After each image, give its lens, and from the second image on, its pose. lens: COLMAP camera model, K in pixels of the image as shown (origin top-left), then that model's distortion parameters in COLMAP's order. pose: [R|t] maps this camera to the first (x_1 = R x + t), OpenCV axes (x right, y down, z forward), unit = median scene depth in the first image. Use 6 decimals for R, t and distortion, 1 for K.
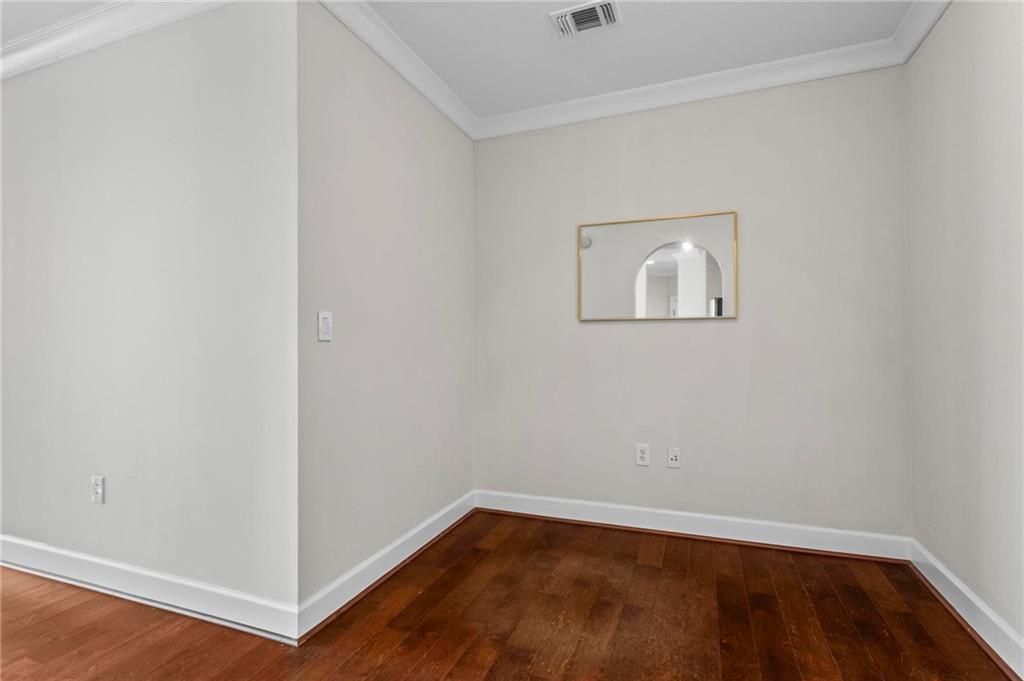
lens RADIAL K [[487.4, 0, 514.3], [0, 487.4, 338.7], [0, 0, 1]] dist [-0.000107, 0.001086]
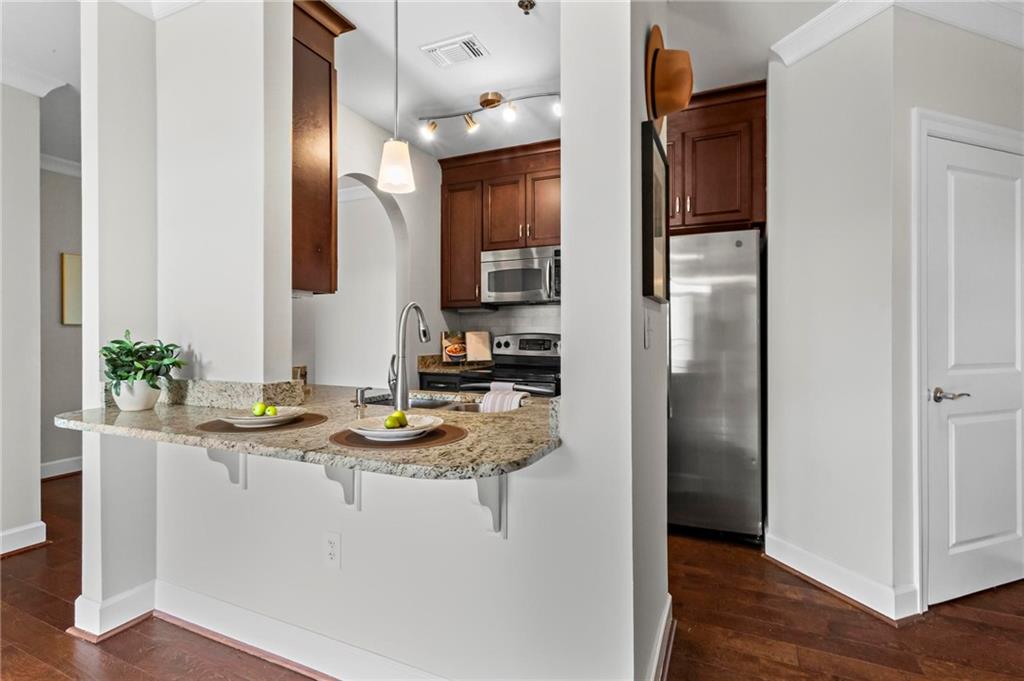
lens RADIAL K [[487.4, 0, 513.6], [0, 487.4, 333.7], [0, 0, 1]] dist [-0.000107, 0.001086]
pose [[0.068819, 0.006980, 0.997605, -1.191745], [-0.008879, 0.999940, -0.006384, -0.015423], [-0.997590, -0.008419, 0.068877, -0.351680]]
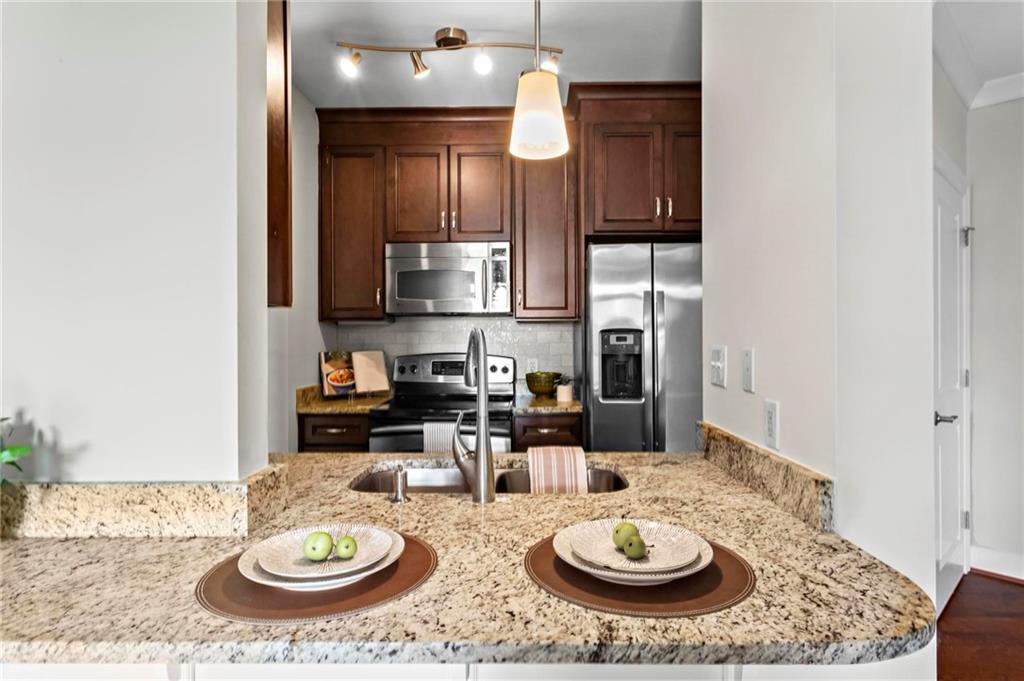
lens RADIAL K [[560.3, 0, 520.0], [0, 560.3, 339.1], [0, 0, 1]] dist [0.002809, -0.000391]
pose [[-0.344511, 0.007263, 0.938754, -1.009979], [-0.003201, 0.999955, -0.008912, -0.047575], [-0.938777, -0.006075, -0.344472, -0.027912]]
